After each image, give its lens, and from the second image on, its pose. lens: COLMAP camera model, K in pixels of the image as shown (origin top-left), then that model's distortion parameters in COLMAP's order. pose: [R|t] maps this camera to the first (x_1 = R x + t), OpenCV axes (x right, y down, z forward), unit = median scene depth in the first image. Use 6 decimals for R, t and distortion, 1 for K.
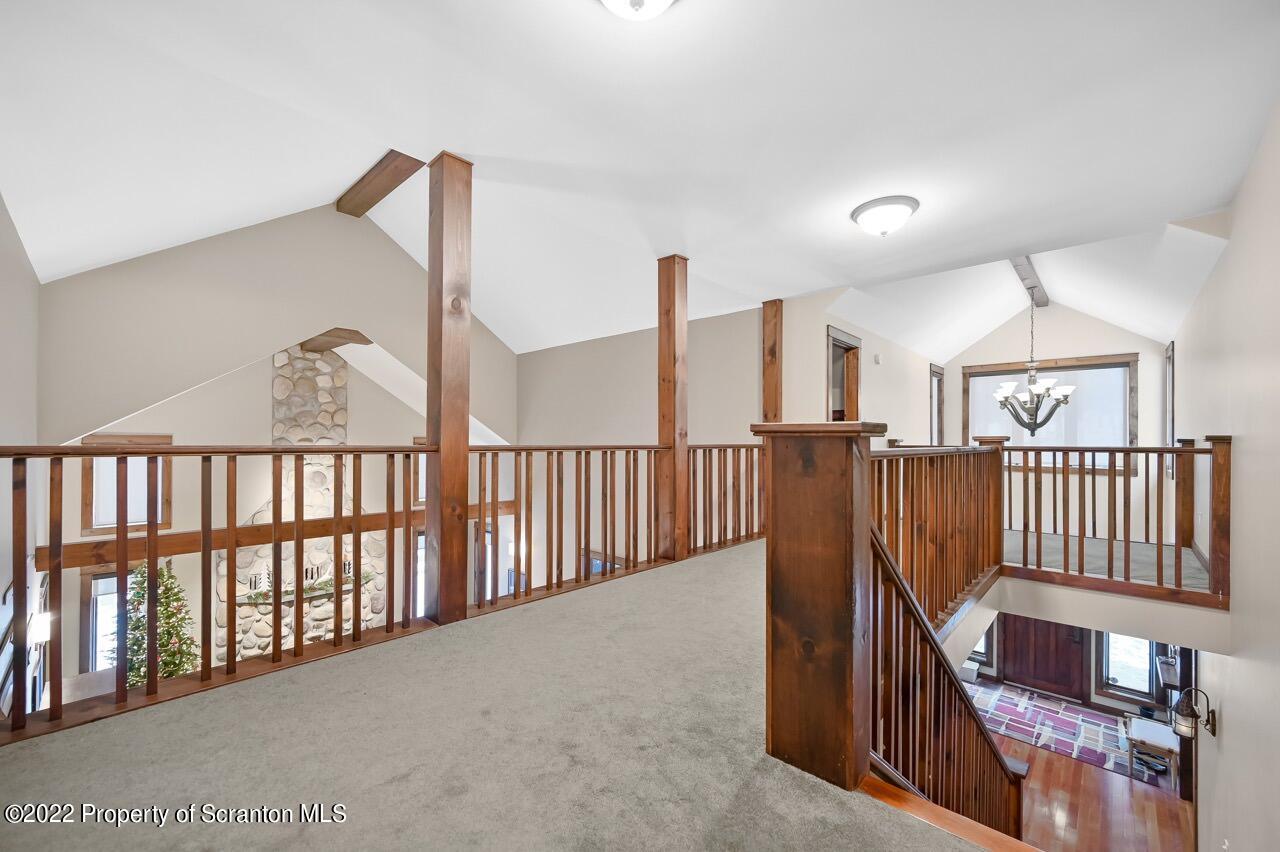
lens RADIAL K [[512.0, 0, 644.1], [0, 512.0, 437.5], [0, 0, 1]] dist [-0.000769, -0.000033]
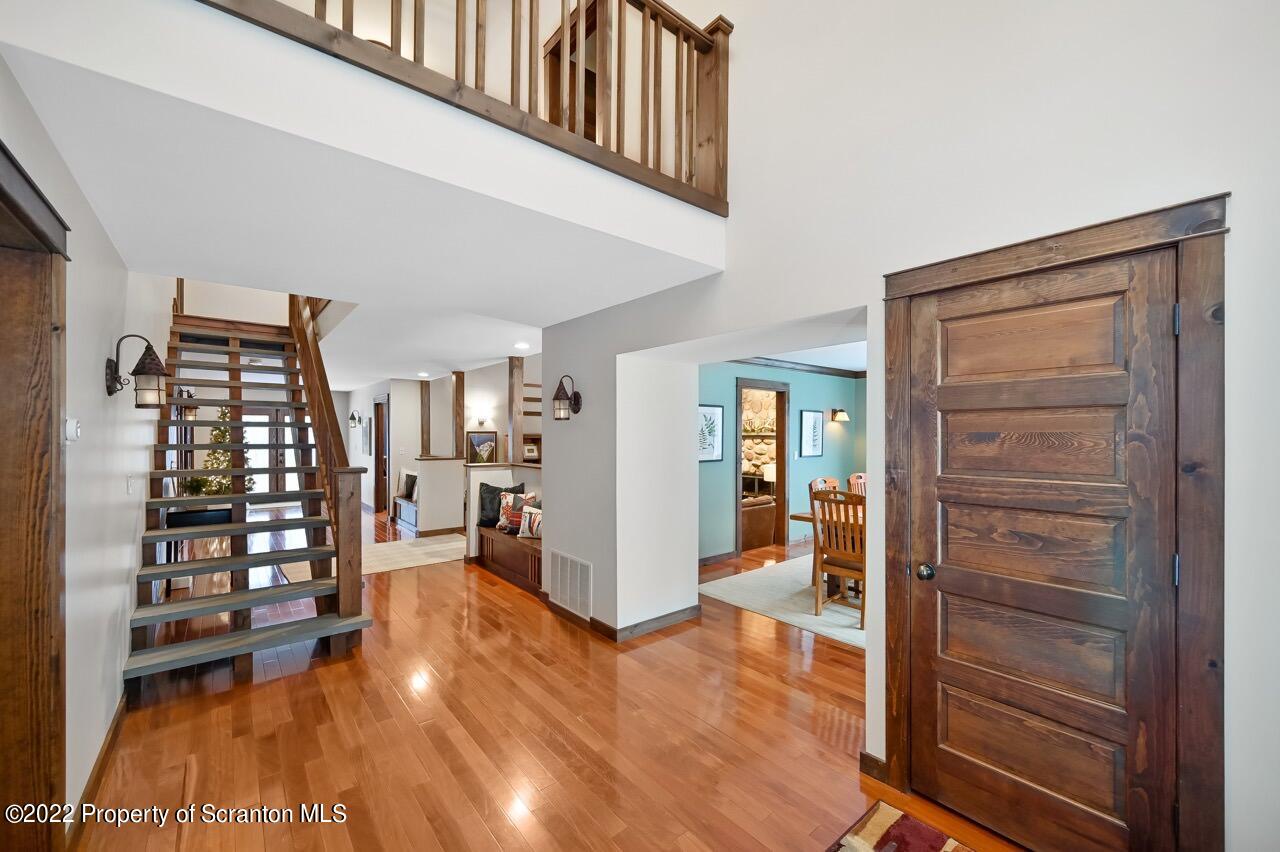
lens RADIAL K [[506.6, 0, 642.2], [0, 506.6, 433.1], [0, 0, 1]] dist [-0.000644, 0.000072]
pose [[-0.132414, -0.008124, -0.991161, 0.798073], [0.000599, 0.999966, -0.008277, 0.302196], [0.991194, -0.001690, -0.132404, 0.844877]]
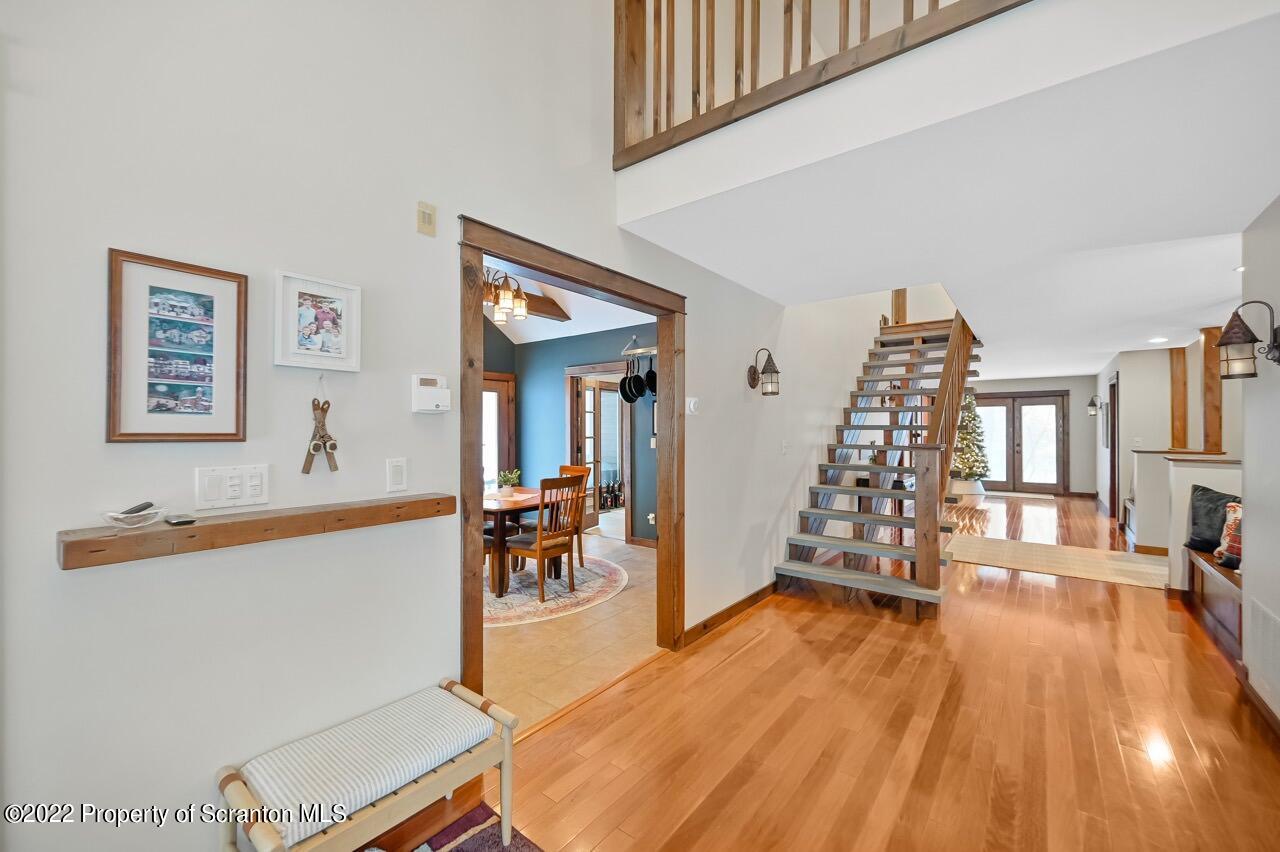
lens RADIAL K [[506.1, 0, 644.3], [0, 506.1, 428.8], [0, 0, 1]] dist [-0.001265, 0.000235]
pose [[-0.996681, -0.008674, -0.080937, 0.678737], [-0.008359, 0.999956, -0.004227, 0.319690], [0.080971, -0.003537, -0.996710, 0.973055]]
